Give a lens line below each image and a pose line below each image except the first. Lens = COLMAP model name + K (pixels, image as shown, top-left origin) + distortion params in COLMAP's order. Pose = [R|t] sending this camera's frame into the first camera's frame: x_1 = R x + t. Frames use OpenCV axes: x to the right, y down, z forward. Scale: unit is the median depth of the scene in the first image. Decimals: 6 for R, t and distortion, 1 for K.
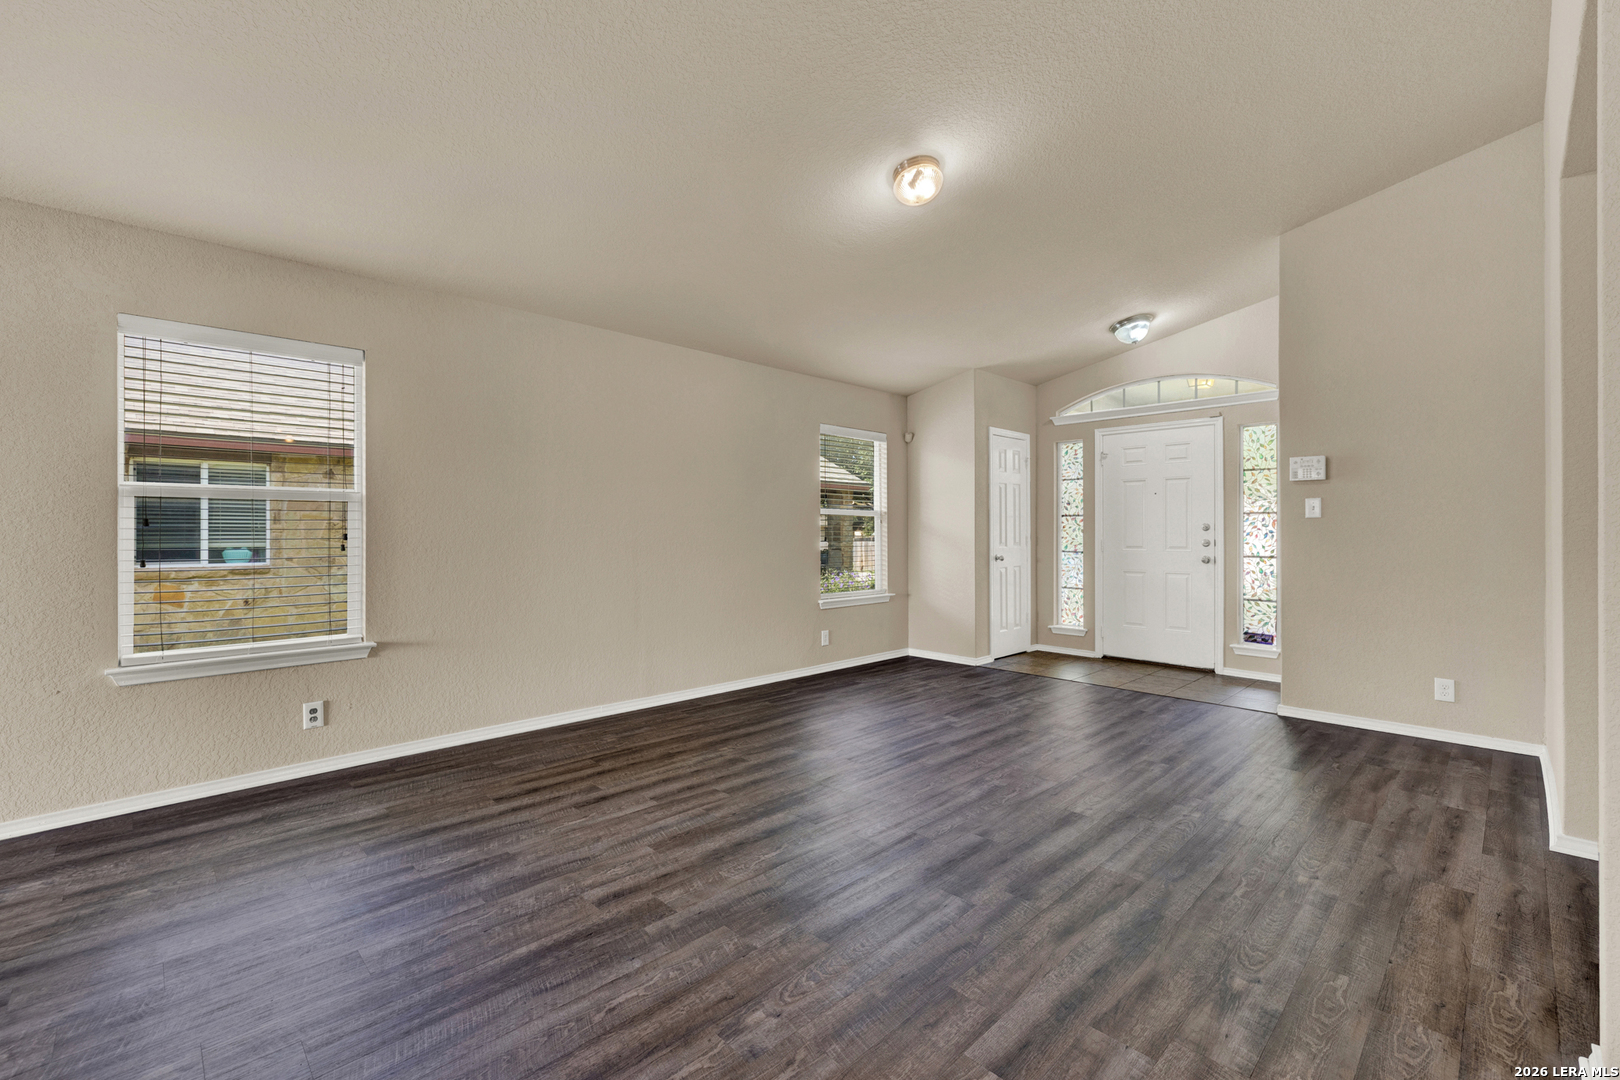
lens RADIAL K [[694.4, 0, 804.9], [0, 694.4, 531.3], [0, 0, 1]] dist [0.011531, -0.000041]
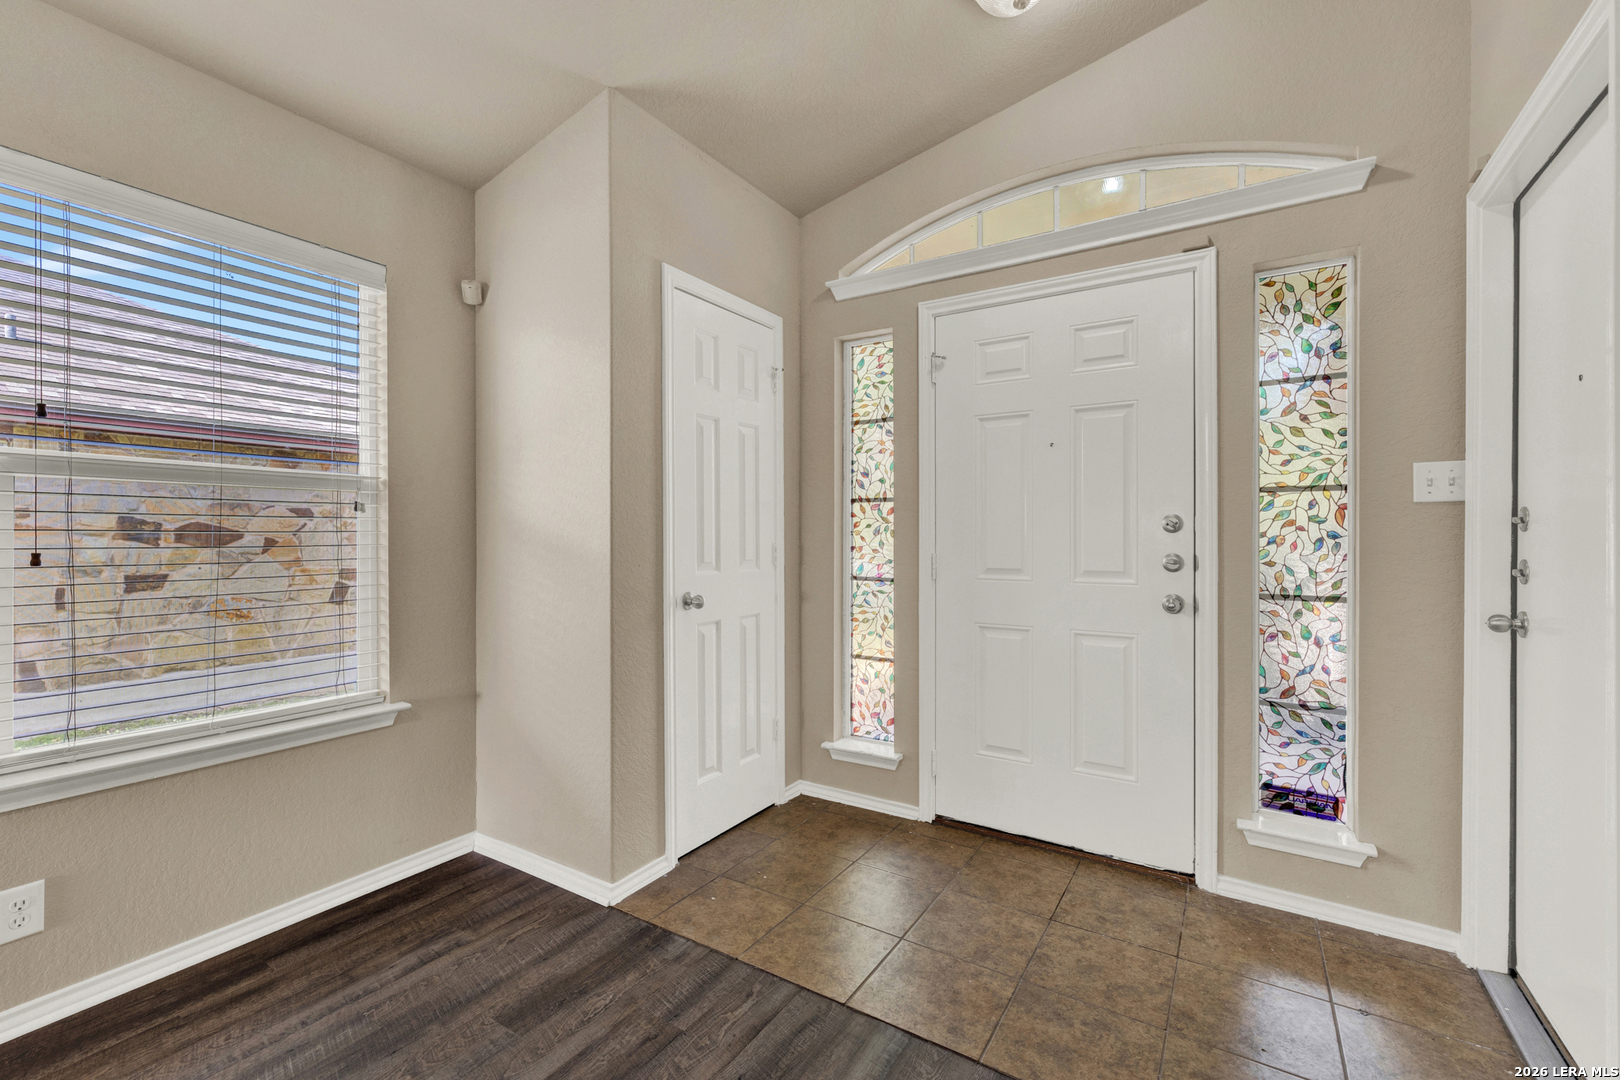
lens RADIAL K [[694.4, 0, 804.9], [0, 694.4, 531.3], [0, 0, 1]] dist [0.011531, -0.000041]
pose [[0.973607, 0.002016, 0.228221, 0.255885], [-0.000741, 0.999984, -0.005673, 0.000907], [-0.228228, 0.005354, 0.973593, 0.610679]]
